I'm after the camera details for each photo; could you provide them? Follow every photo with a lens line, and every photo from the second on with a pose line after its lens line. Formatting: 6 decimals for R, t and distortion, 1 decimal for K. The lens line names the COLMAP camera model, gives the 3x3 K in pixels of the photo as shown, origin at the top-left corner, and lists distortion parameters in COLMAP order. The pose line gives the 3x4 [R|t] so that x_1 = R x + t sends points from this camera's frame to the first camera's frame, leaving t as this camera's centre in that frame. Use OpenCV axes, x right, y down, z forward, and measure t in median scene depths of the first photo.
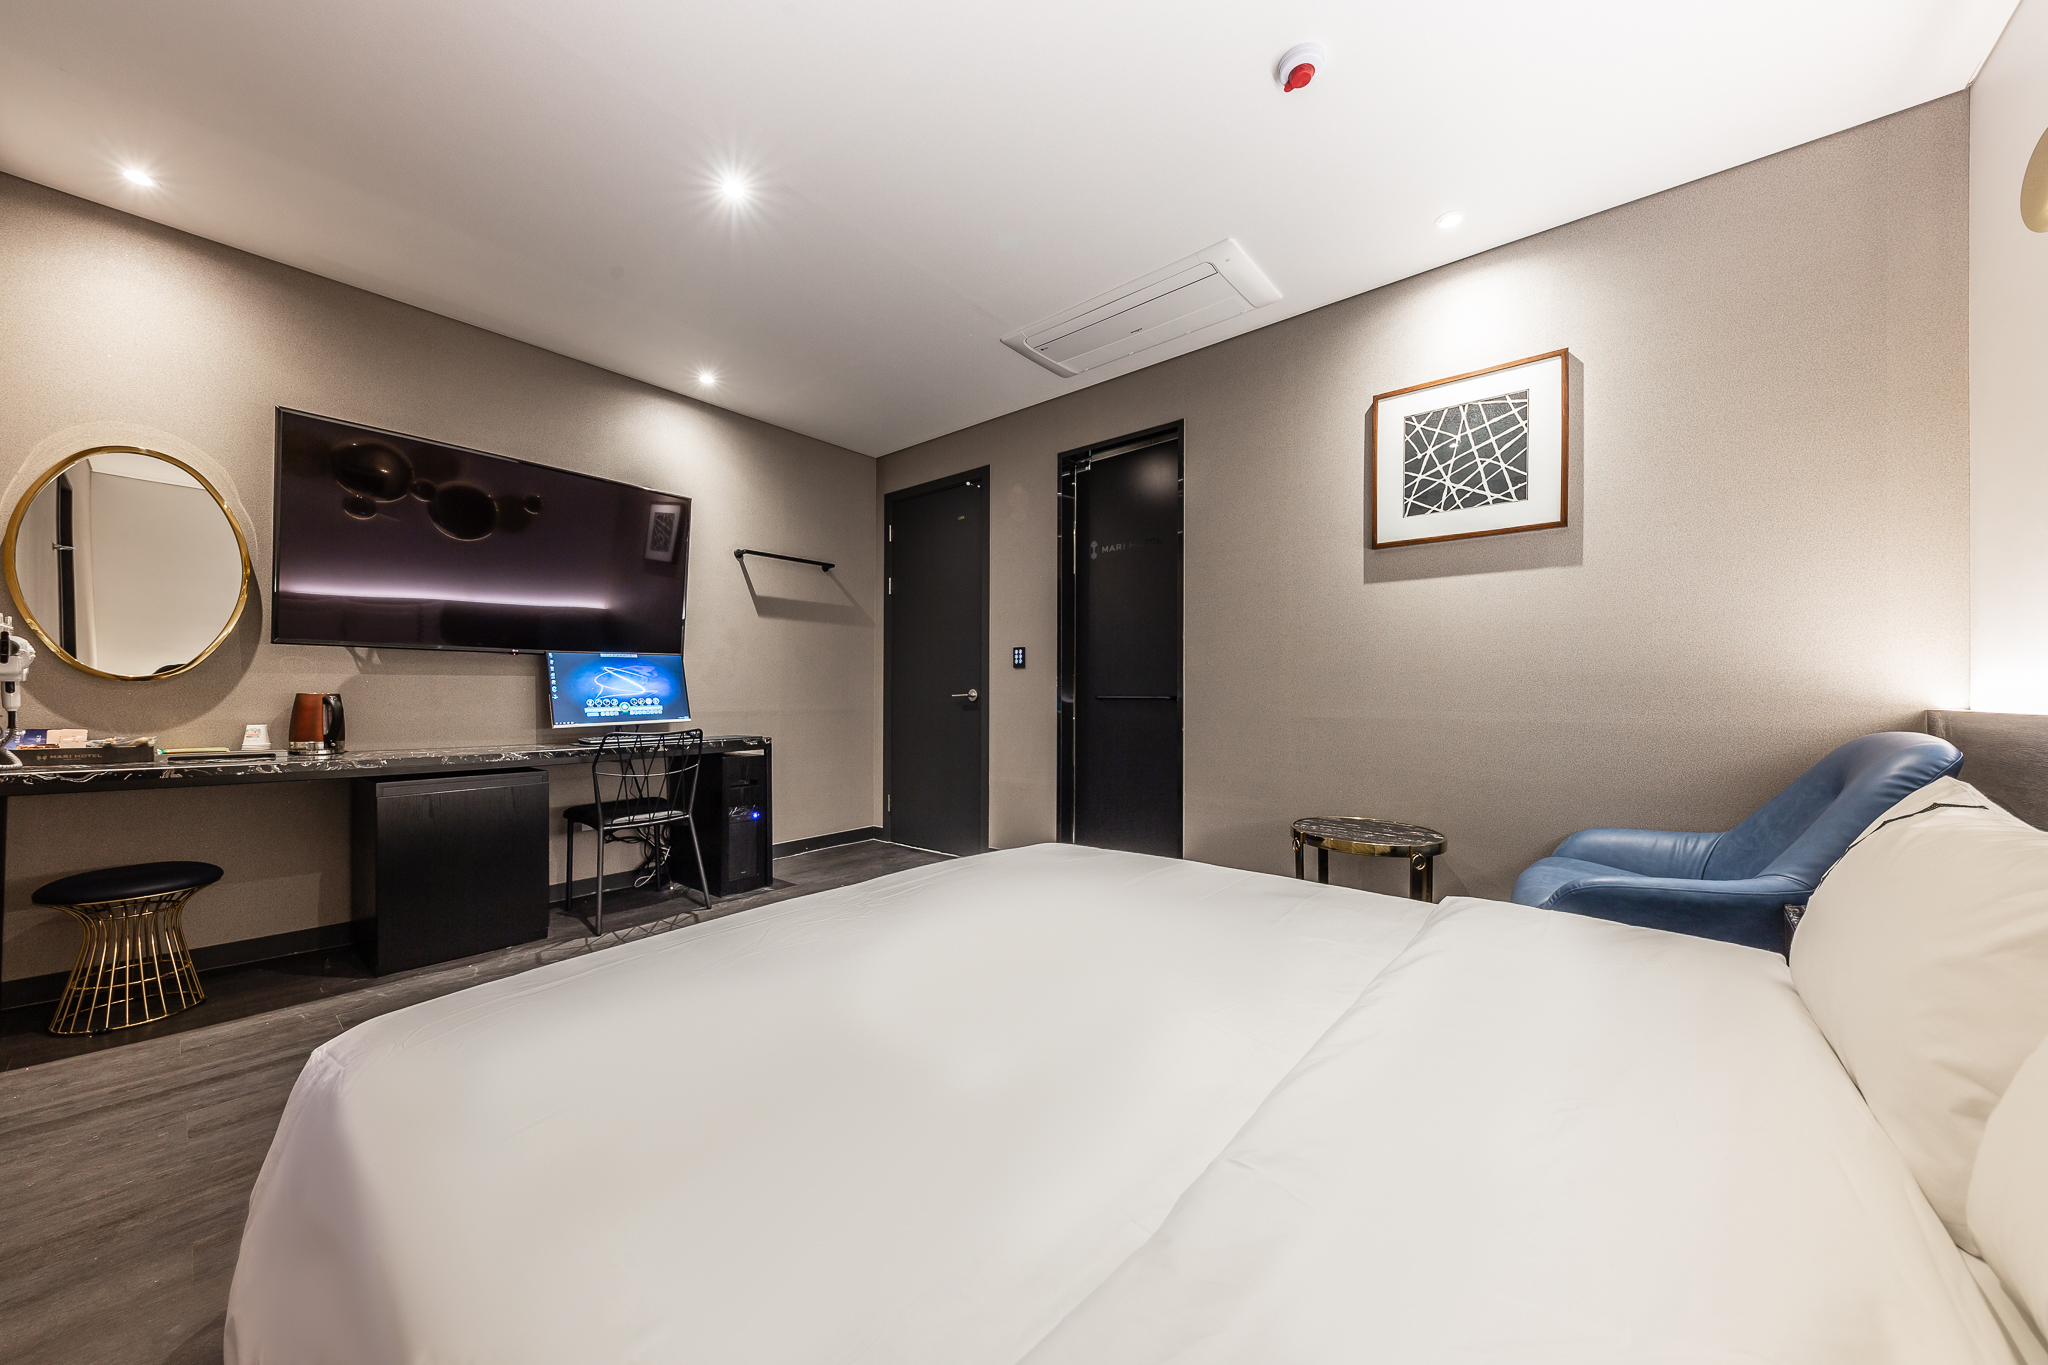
lens RADIAL K [[702.8, 0, 1024.0], [0, 702.8, 693.4], [0, 0, 1]] dist [0.001058, -0.000279]
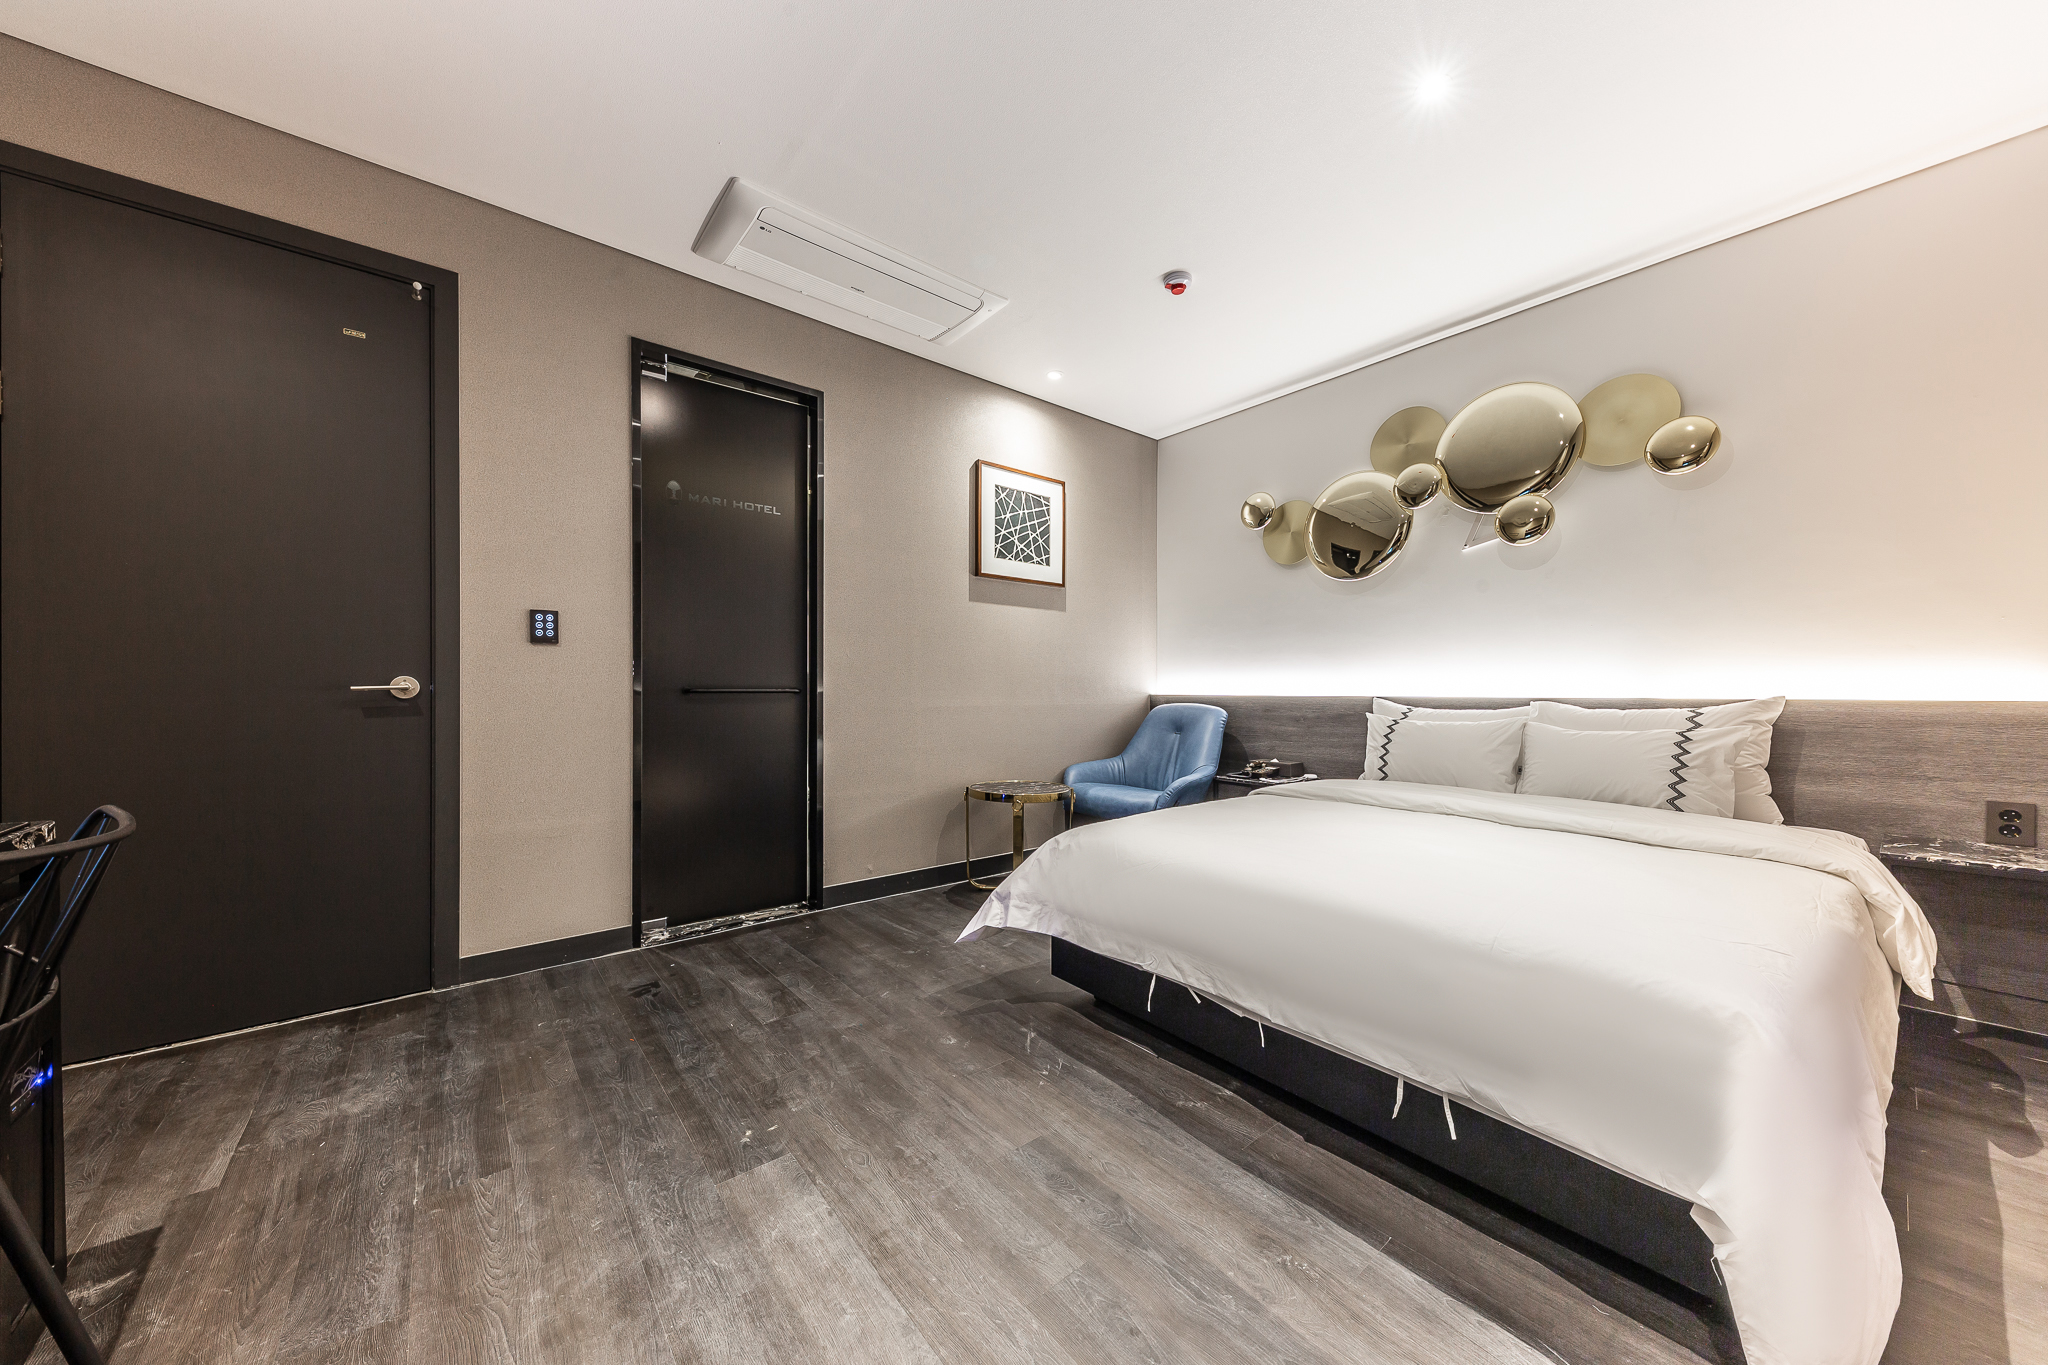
lens RADIAL K [[702.8, 0, 1030.3], [0, 702.8, 691.1], [0, 0, 1]] dist [0.001058, -0.000279]
pose [[0.178620, -0.002345, 0.983915, -0.810897], [-0.005865, 0.999977, 0.003448, 0.003064], [-0.983901, -0.006386, 0.178602, 0.706853]]
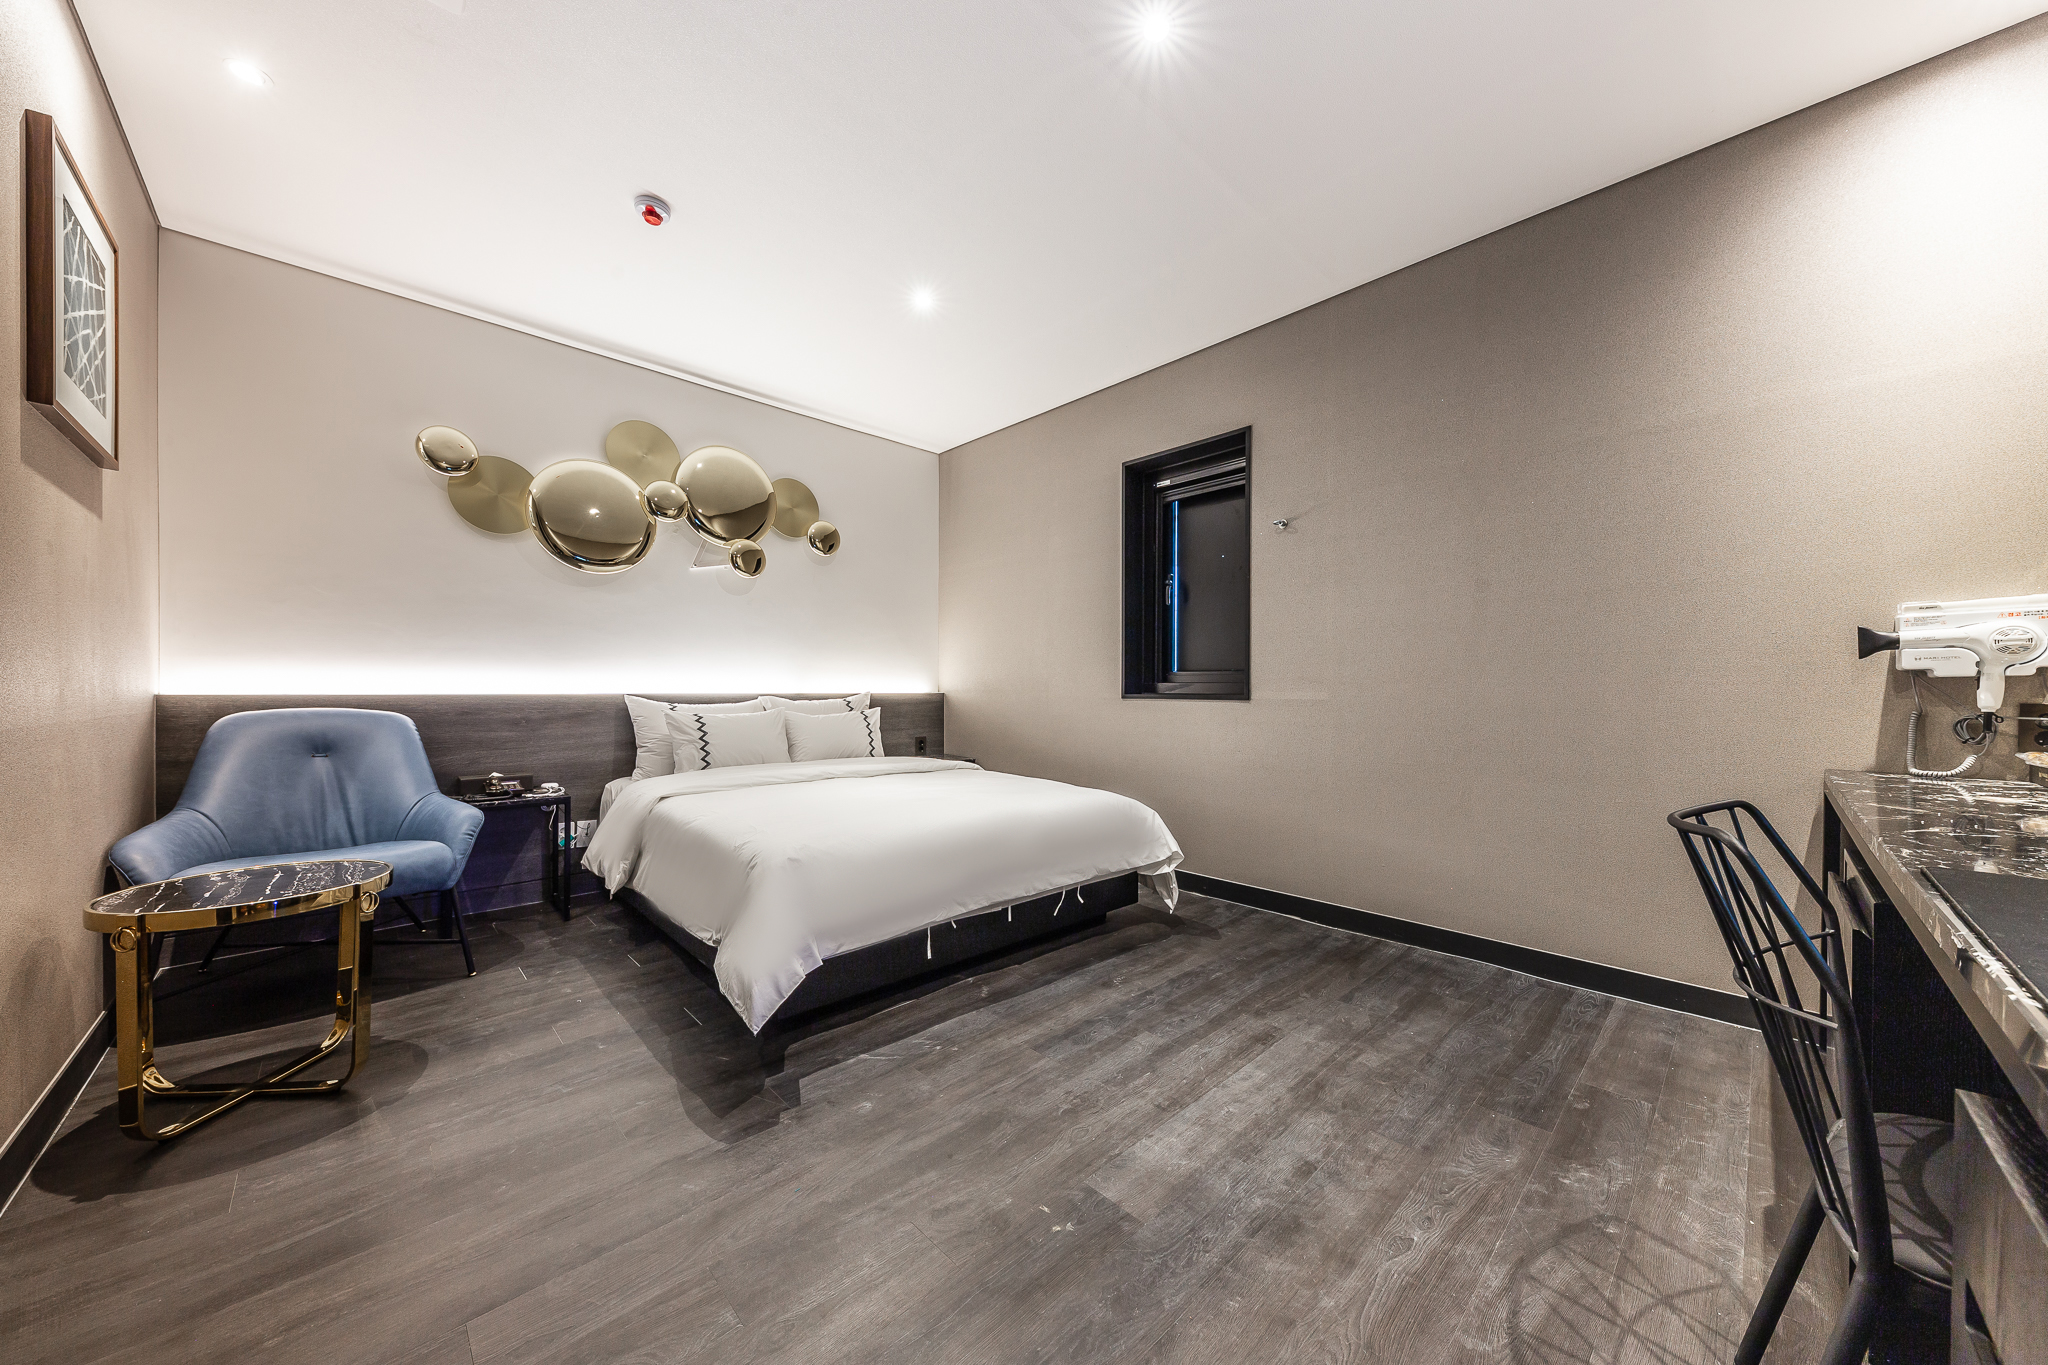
lens RADIAL K [[702.8, 0, 1028.9], [0, 702.8, 690.1], [0, 0, 1]] dist [0.001058, -0.000279]
pose [[-0.994464, 0.000298, 0.105079, -0.322929], [0.000004, 0.999996, -0.002799, 0.010717], [-0.105080, -0.002783, -0.994460, 1.495122]]
